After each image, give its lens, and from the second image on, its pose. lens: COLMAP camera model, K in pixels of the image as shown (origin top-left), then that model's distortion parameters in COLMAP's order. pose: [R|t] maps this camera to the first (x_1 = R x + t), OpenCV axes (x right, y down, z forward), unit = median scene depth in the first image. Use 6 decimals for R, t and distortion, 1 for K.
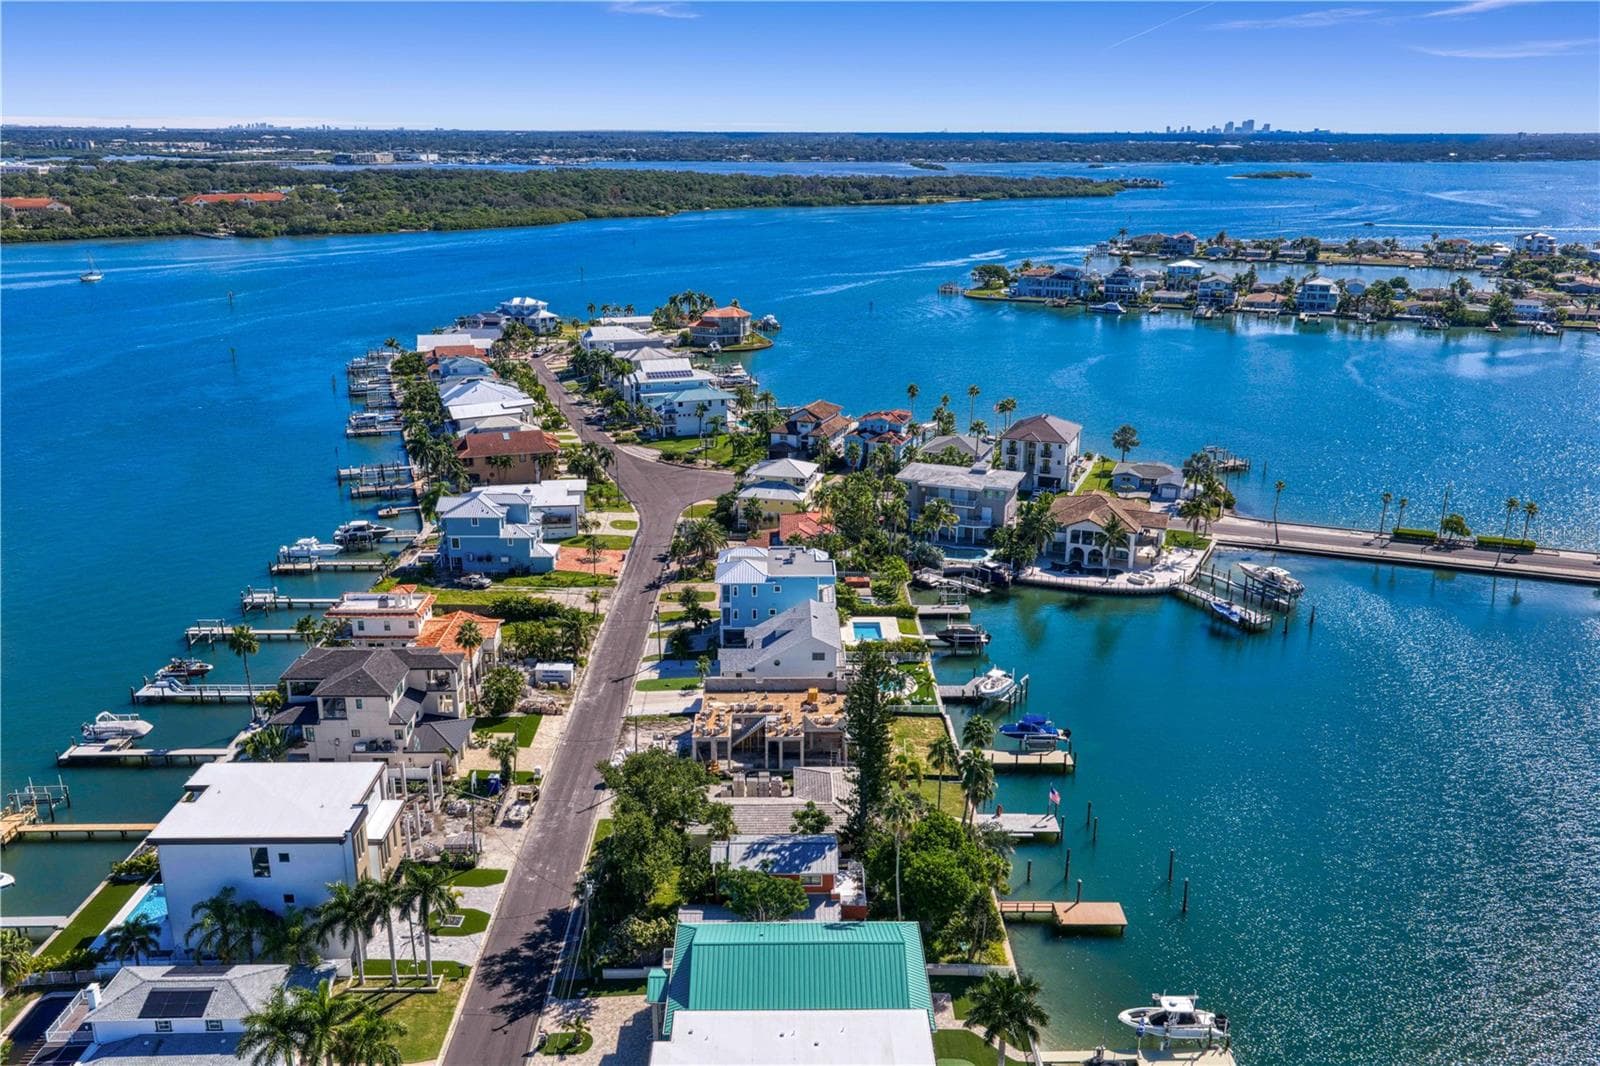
lens RADIAL K [[1303.8, 0, 803.4], [0, 1303.8, 539.7], [0, 0, 1]] dist [0.038712, -0.050675]
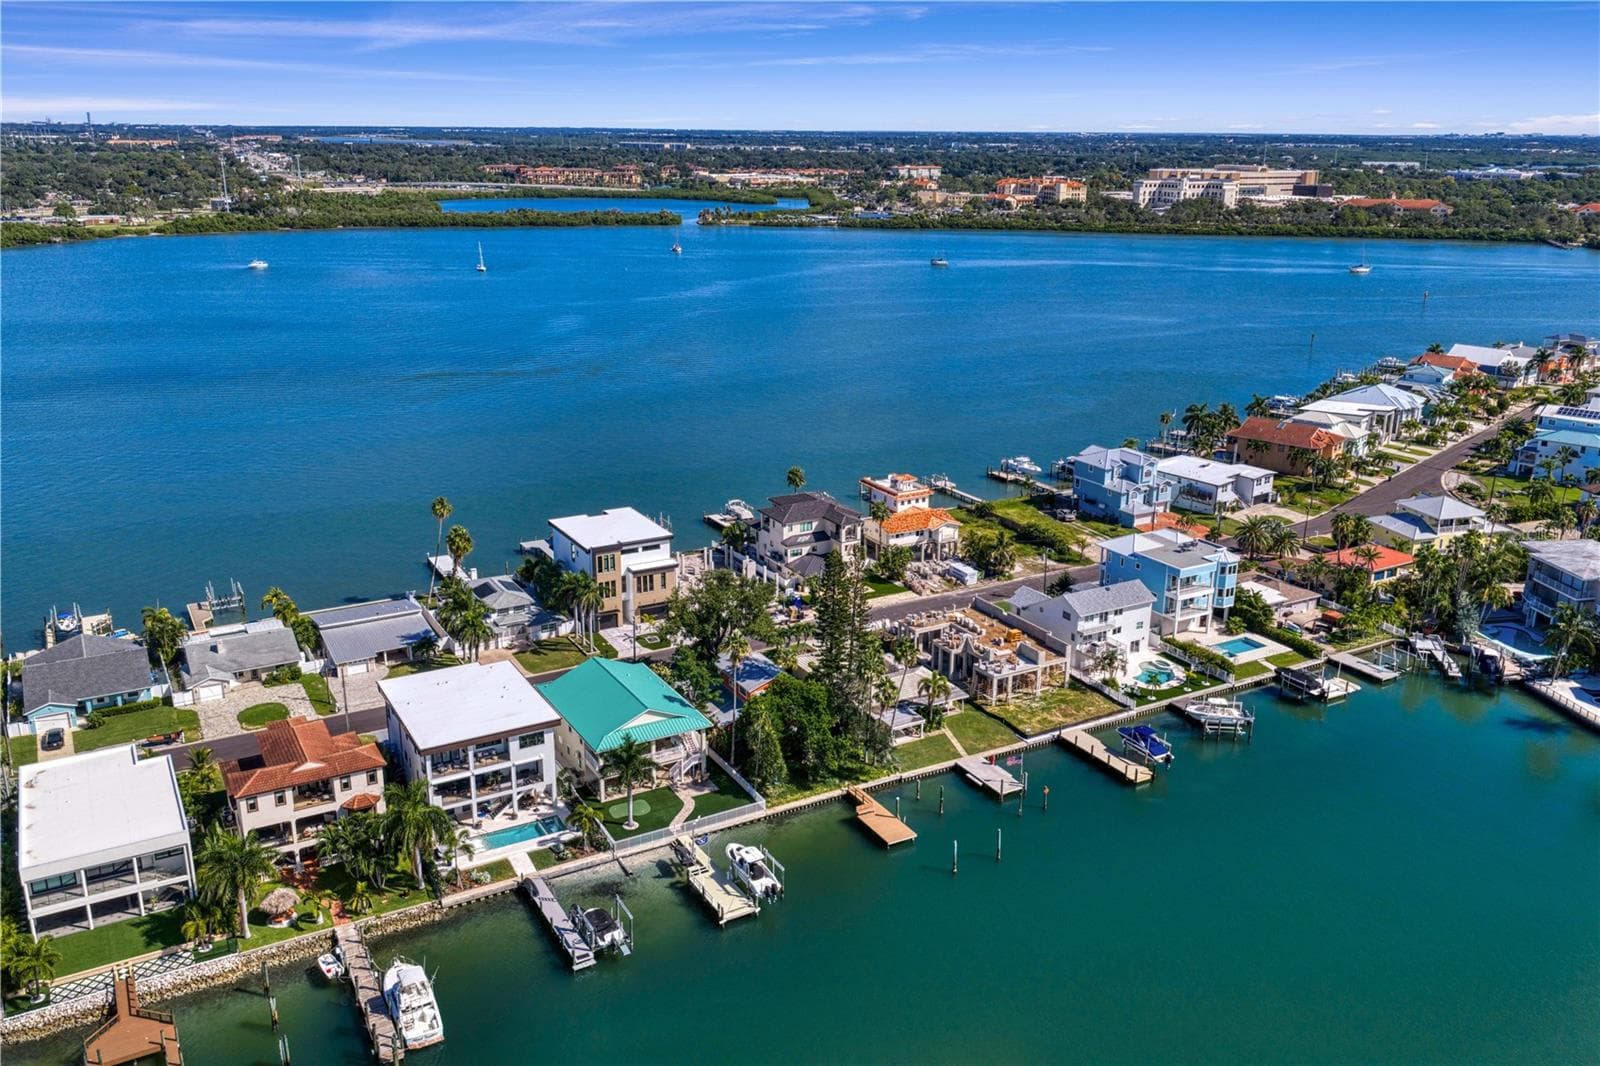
lens RADIAL K [[1303.8, 0, 799.0], [0, 1303.8, 526.0], [0, 0, 1]] dist [0.038712, -0.050675]
pose [[0.477172, 0.254314, -0.841208, 0.601262], [-0.267440, 0.953835, 0.136660, -0.052677], [0.837128, 0.159762, 0.523157, 0.176306]]
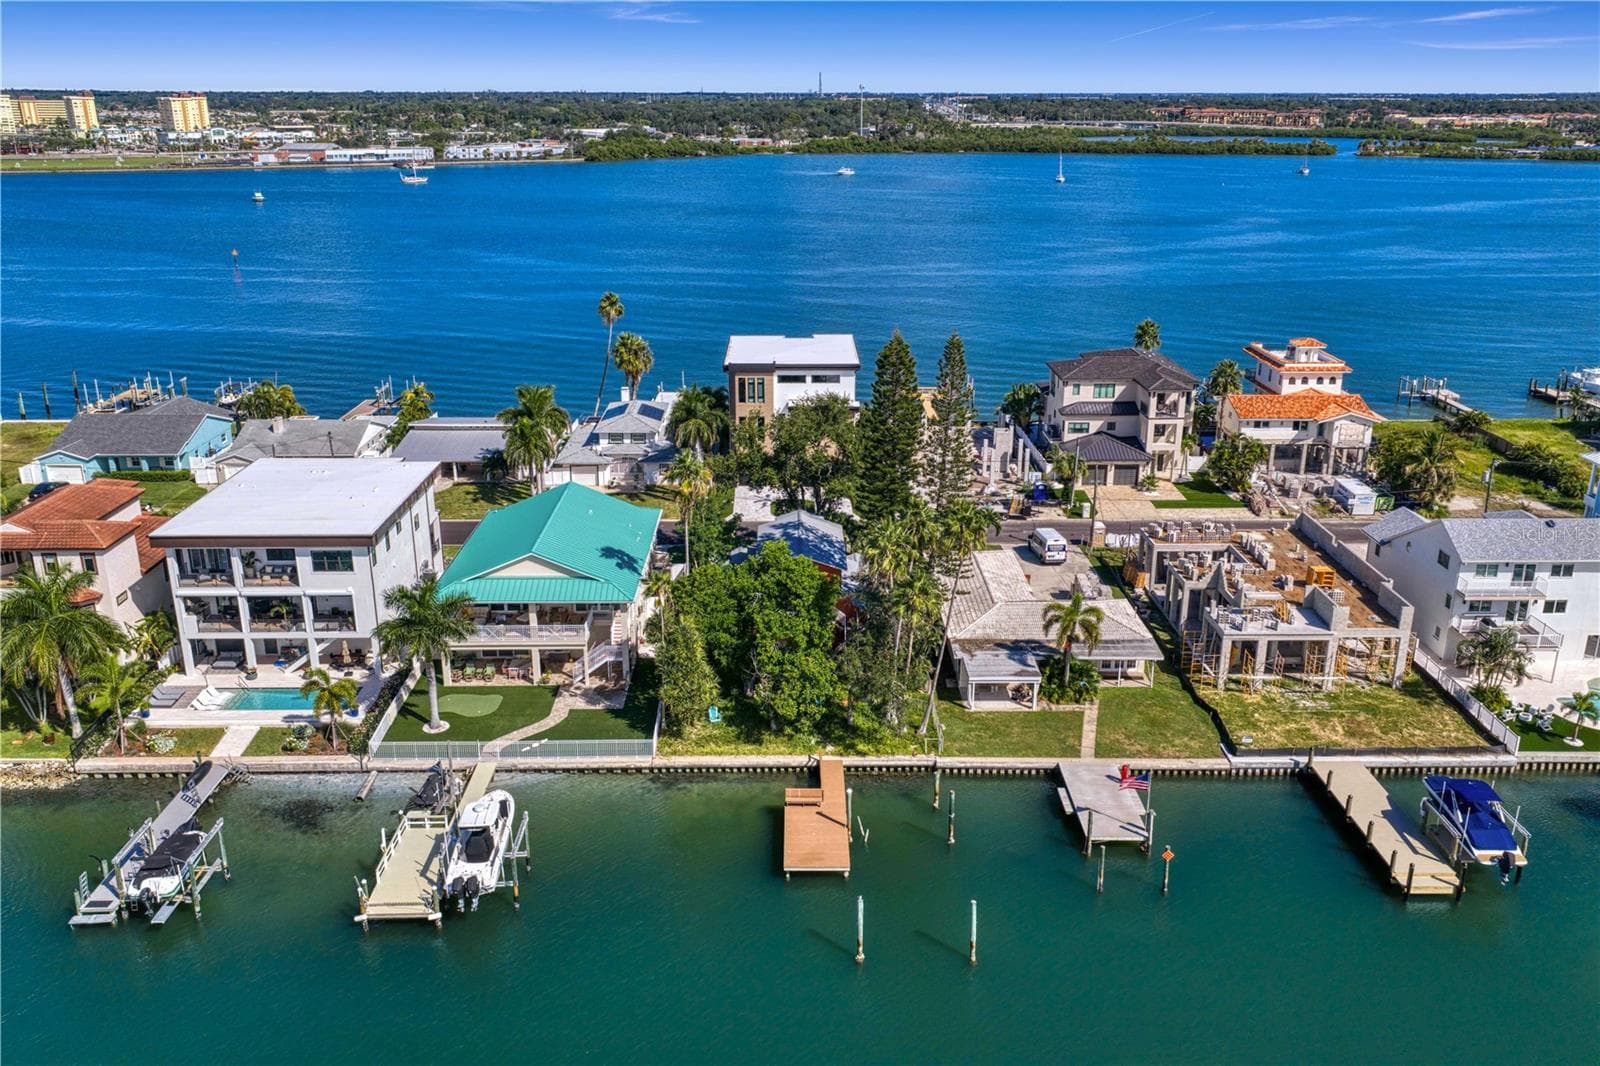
lens RADIAL K [[1303.8, 0, 803.4], [0, 1303.8, 541.6], [0, 0, 1]] dist [0.038712, -0.050675]
pose [[-0.007762, 0.319959, -0.947400, 0.413706], [-0.301492, 0.902592, 0.307296, -0.006017], [0.953437, 0.288019, 0.089460, 0.513160]]
